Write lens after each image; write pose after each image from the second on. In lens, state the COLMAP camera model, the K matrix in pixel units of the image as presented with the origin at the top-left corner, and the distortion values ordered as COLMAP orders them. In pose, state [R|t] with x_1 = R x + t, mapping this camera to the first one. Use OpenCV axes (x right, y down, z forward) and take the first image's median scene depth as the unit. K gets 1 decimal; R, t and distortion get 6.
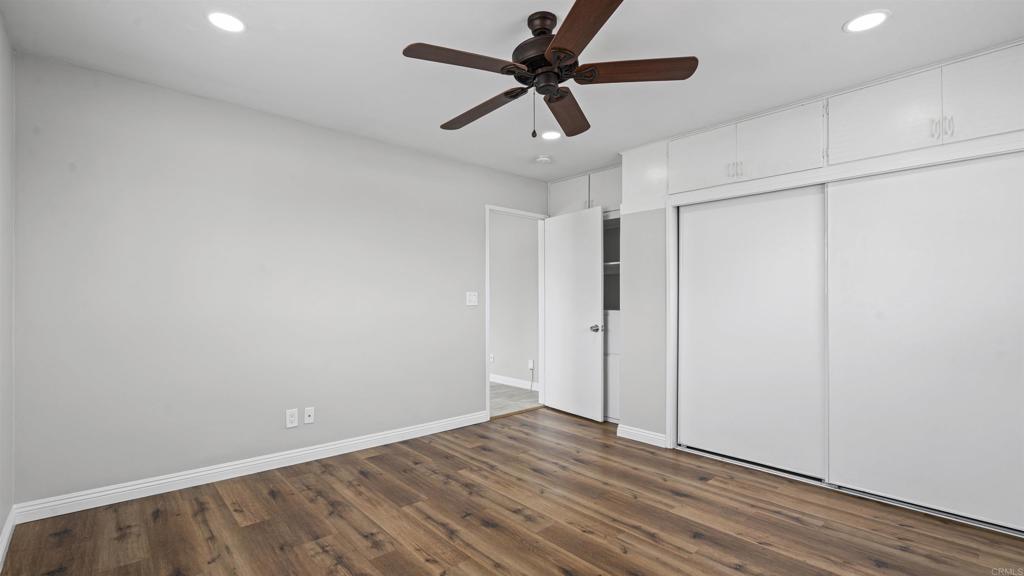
lens RADIAL K [[458.4, 0, 507.8], [0, 458.4, 292.0], [0, 0, 1]] dist [-0.004023, 0.000054]
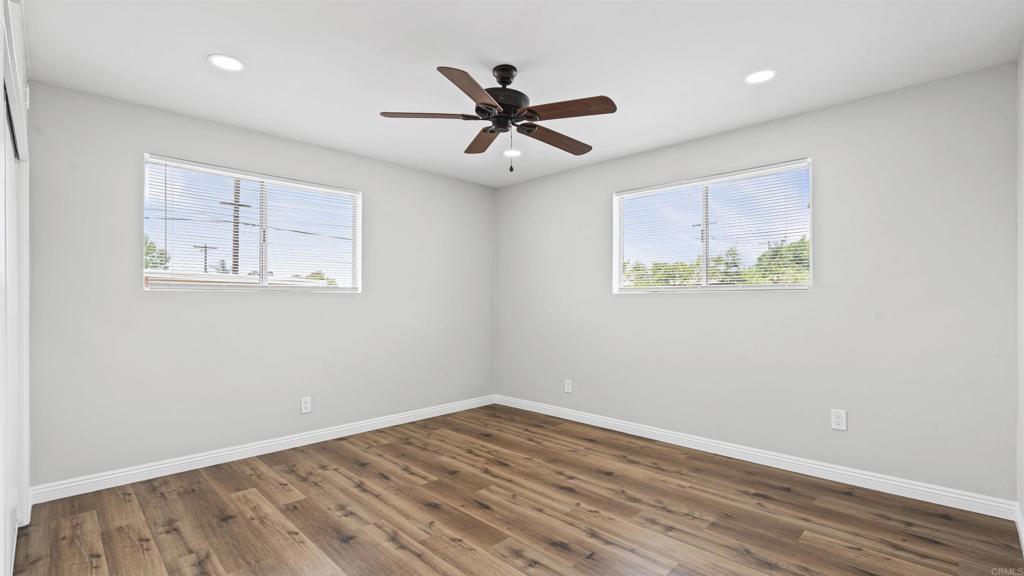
lens RADIAL K [[458.4, 0, 507.8], [0, 458.4, 292.0], [0, 0, 1]] dist [-0.004023, 0.000054]
pose [[-0.998253, -0.001630, -0.059060, 0.126881], [-0.000204, 0.999708, -0.024149, 0.019305], [0.059082, -0.024095, -0.997962, 2.028709]]
